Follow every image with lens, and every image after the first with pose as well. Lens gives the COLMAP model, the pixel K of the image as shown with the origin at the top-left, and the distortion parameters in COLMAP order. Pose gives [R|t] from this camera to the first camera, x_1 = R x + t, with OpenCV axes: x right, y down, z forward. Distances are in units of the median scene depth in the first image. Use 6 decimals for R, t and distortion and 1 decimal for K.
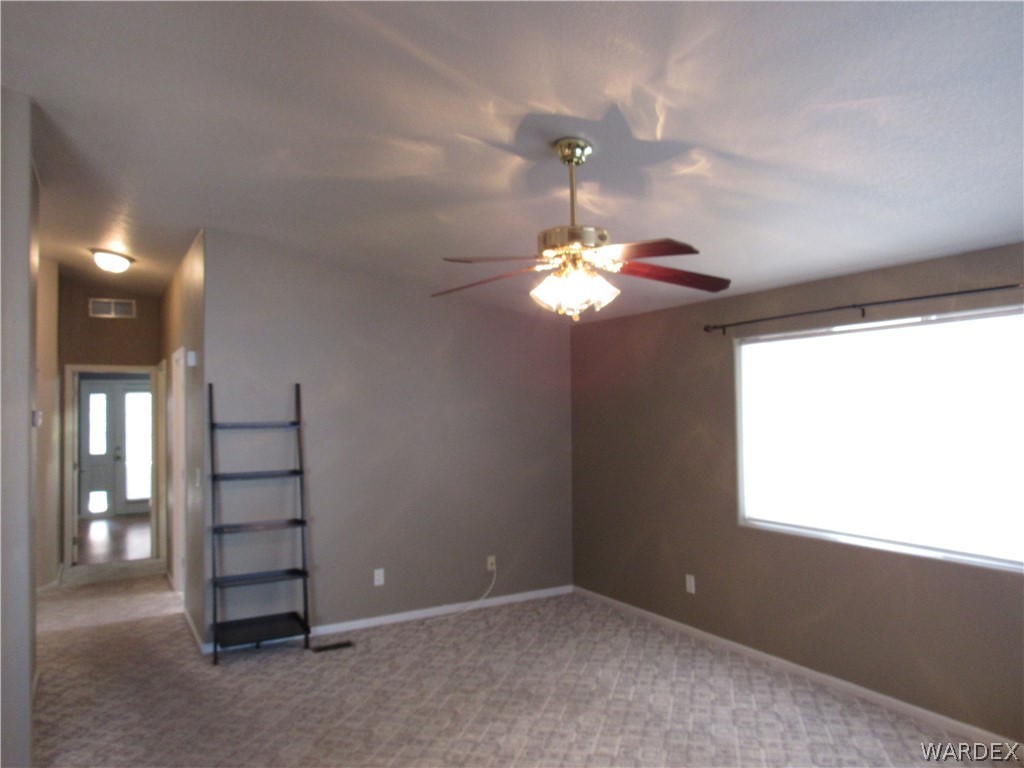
lens RADIAL K [[729.0, 0, 502.6], [0, 729.0, 391.9], [0, 0, 1]] dist [-0.025900, 0.000670]
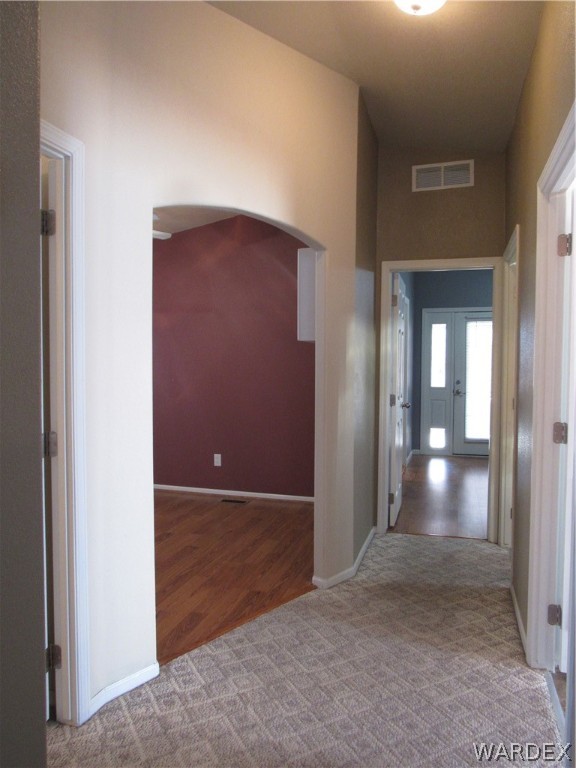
lens RADIAL K [[546.8, 0, 287.2], [0, 546.8, 388.0], [0, 0, 1]] dist [-0.025900, 0.000670]
pose [[0.687639, 0.048431, -0.724436, -0.180754], [0.006255, 0.997341, 0.072613, 0.033890], [0.726026, -0.054463, 0.685507, 0.372180]]
